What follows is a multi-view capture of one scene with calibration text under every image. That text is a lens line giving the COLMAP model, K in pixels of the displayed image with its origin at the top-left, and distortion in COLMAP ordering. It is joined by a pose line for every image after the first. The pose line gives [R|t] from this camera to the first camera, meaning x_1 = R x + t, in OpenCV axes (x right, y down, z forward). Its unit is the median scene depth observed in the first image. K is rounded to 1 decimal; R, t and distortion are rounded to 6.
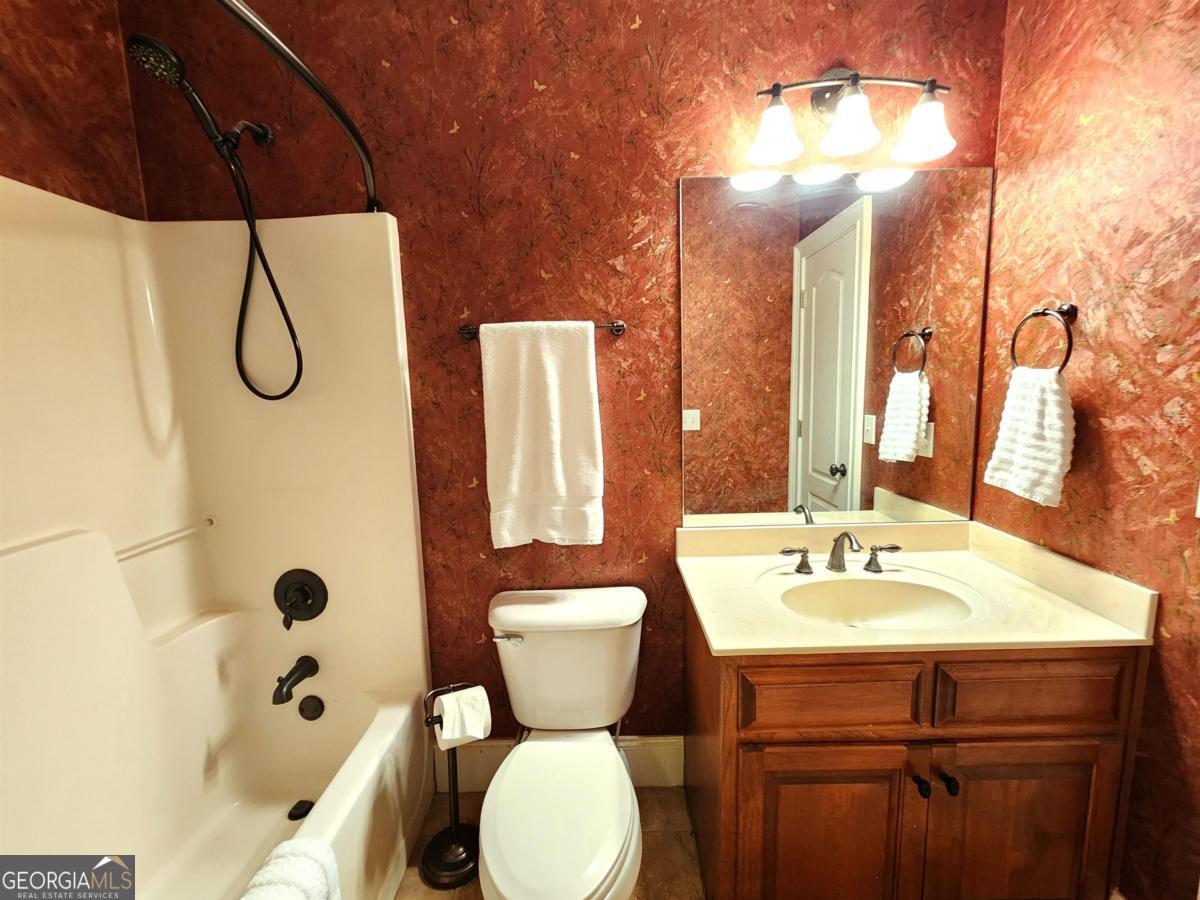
lens RADIAL K [[495.8, 0, 595.9], [0, 495.8, 448.6], [0, 0, 1]] dist [-0.000789, 0.000084]
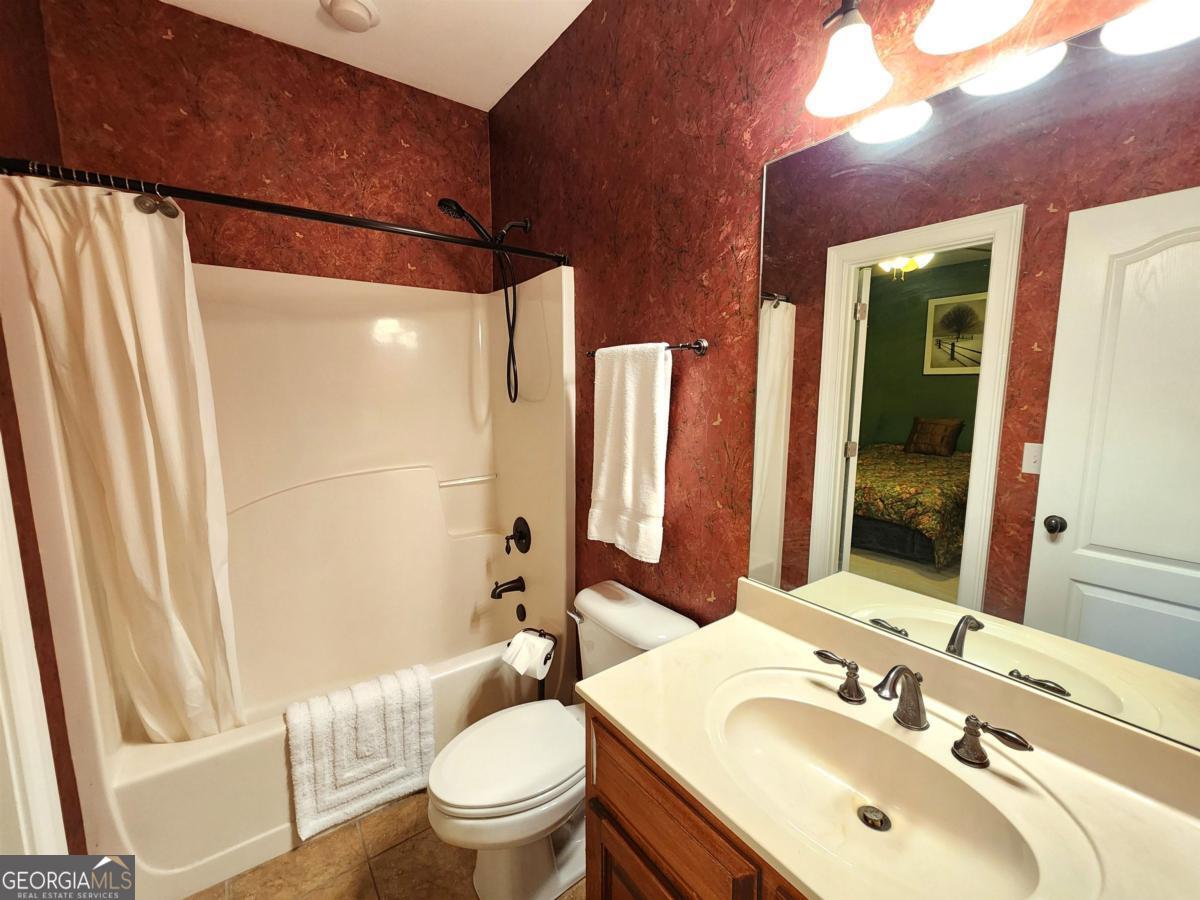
lens RADIAL K [[486.3, 0, 600.0], [0, 486.3, 450.0], [0, 0, 1]] dist [0.000928, -0.000010]
pose [[0.607600, 0.132528, -0.783109, 0.696124], [-0.121228, 0.989902, 0.073466, -0.096764], [0.784937, 0.050297, 0.617530, 0.297247]]
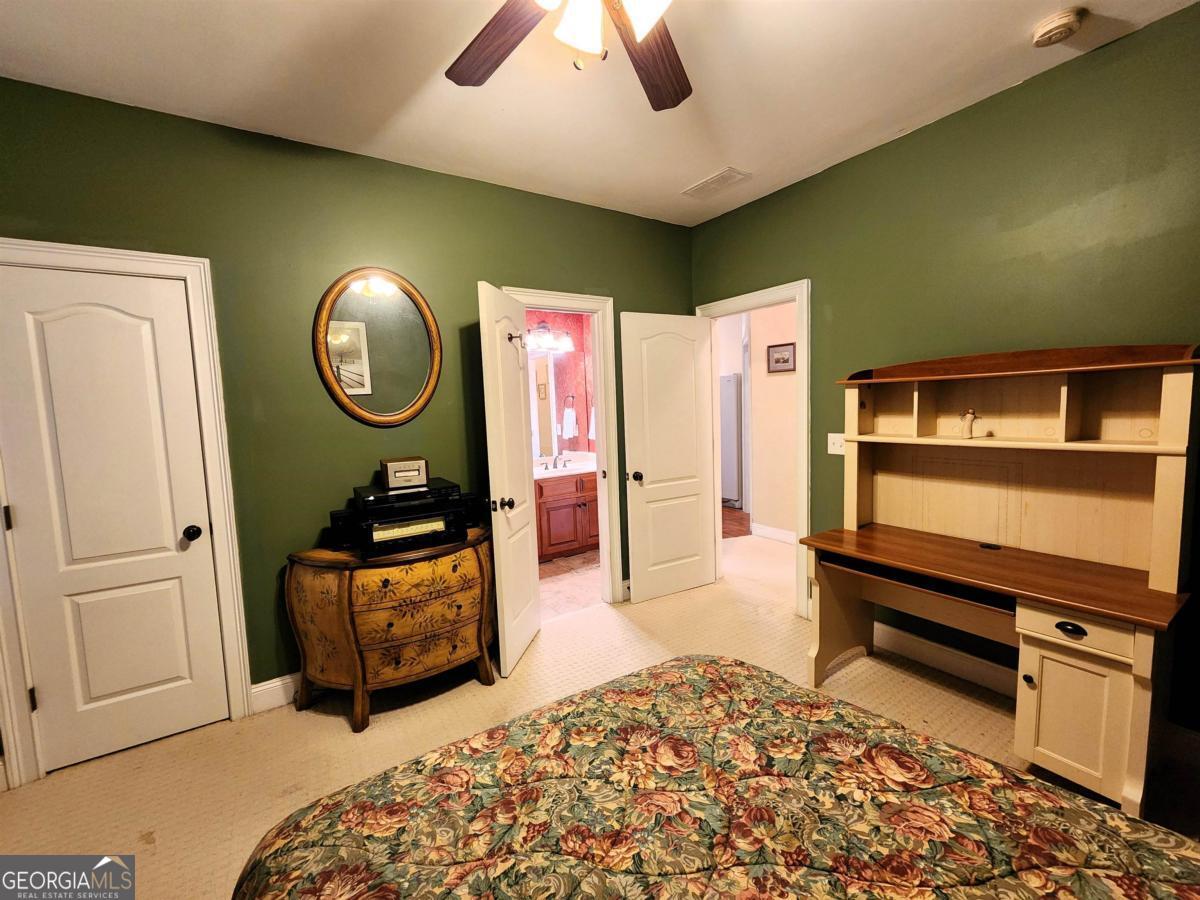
lens RADIAL K [[495.8, 0, 595.9], [0, 495.8, 448.6], [0, 0, 1]] dist [-0.000789, 0.000084]
pose [[0.825185, -0.051486, 0.562511, -1.144518], [0.089180, 0.995223, -0.039733, 0.270544], [-0.557778, 0.082952, 0.825835, -1.893973]]
